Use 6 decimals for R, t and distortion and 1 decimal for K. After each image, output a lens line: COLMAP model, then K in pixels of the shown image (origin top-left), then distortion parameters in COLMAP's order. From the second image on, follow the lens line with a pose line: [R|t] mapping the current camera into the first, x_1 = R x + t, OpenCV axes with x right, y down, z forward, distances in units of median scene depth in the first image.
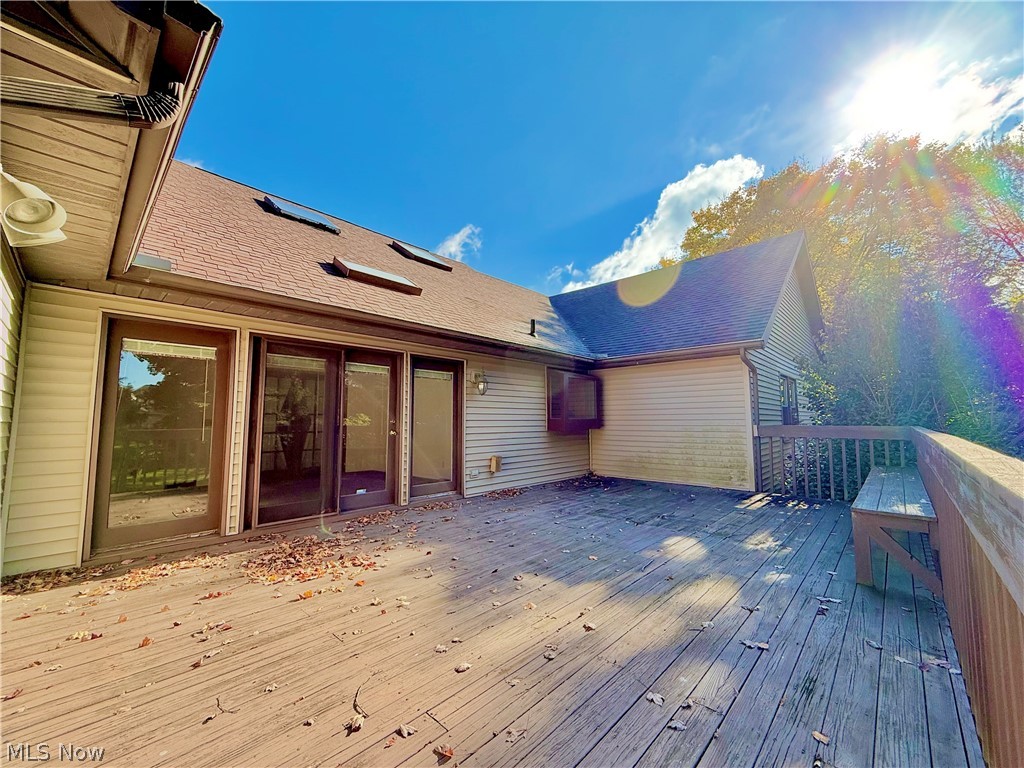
lens RADIAL K [[408.5, 0, 510.4], [0, 408.5, 384.8], [0, 0, 1]] dist [-0.000325, 0.000848]
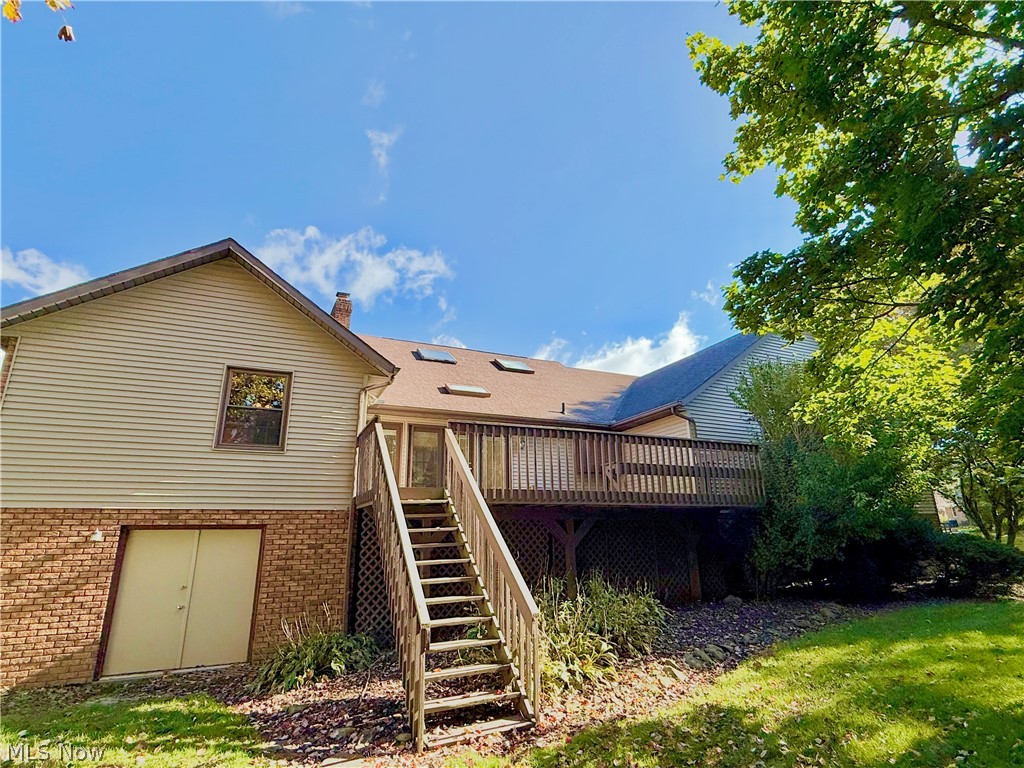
lens RADIAL K [[509.3, 0, 512.9], [0, 509.3, 386.4], [0, 0, 1]] dist [-0.000181, -0.000001]
pose [[0.926161, -0.121782, -0.356925, 0.588725], [0.049445, 0.977469, -0.205208, 0.172278], [0.373874, 0.172407, 0.911314, -0.878349]]
